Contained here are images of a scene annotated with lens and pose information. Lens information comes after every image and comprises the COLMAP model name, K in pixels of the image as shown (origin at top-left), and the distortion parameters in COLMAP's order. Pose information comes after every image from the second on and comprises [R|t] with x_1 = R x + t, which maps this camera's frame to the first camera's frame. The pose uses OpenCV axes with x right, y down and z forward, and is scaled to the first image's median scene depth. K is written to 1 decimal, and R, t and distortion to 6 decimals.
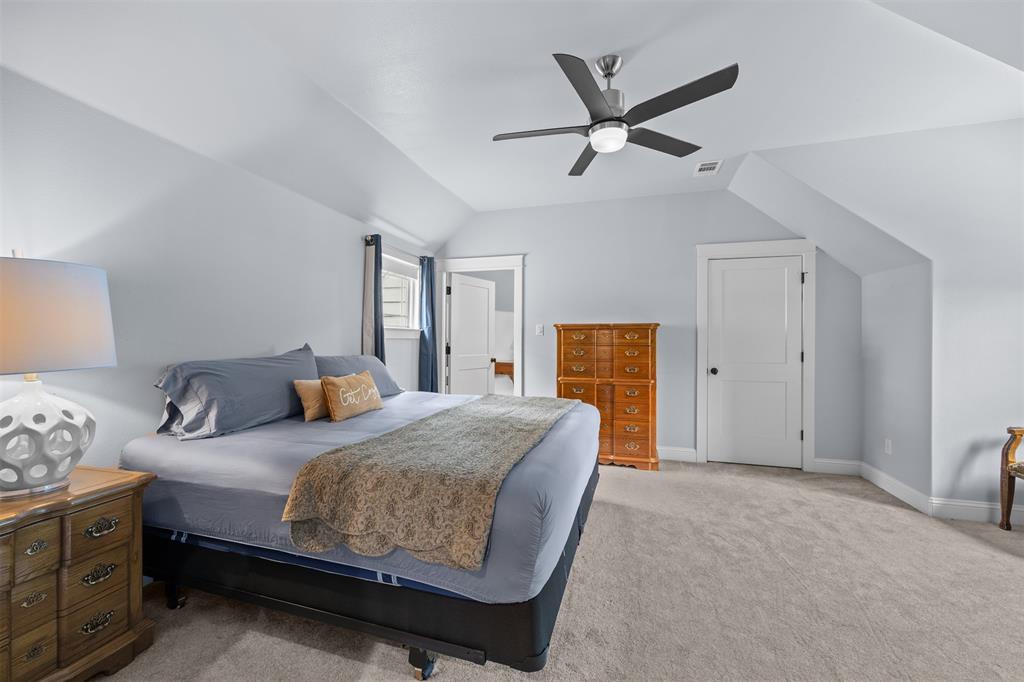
lens RADIAL K [[401.6, 0, 504.9], [0, 401.6, 340.5], [0, 0, 1]] dist [0.000301, 0.000067]
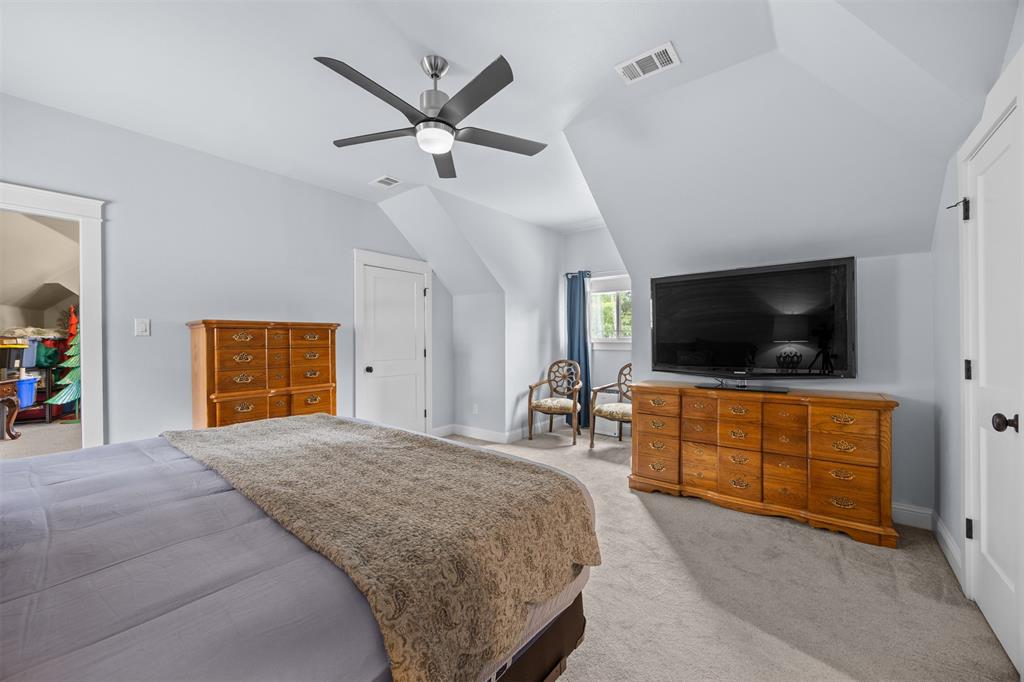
lens RADIAL K [[401.6, 0, 504.9], [0, 401.6, 340.5], [0, 0, 1]] dist [0.000301, 0.000067]
pose [[0.368382, -0.006876, 0.929649, -0.357226], [0.012369, 0.999920, 0.002494, 0.000393], [-0.929592, 0.010580, 0.368438, 0.275086]]
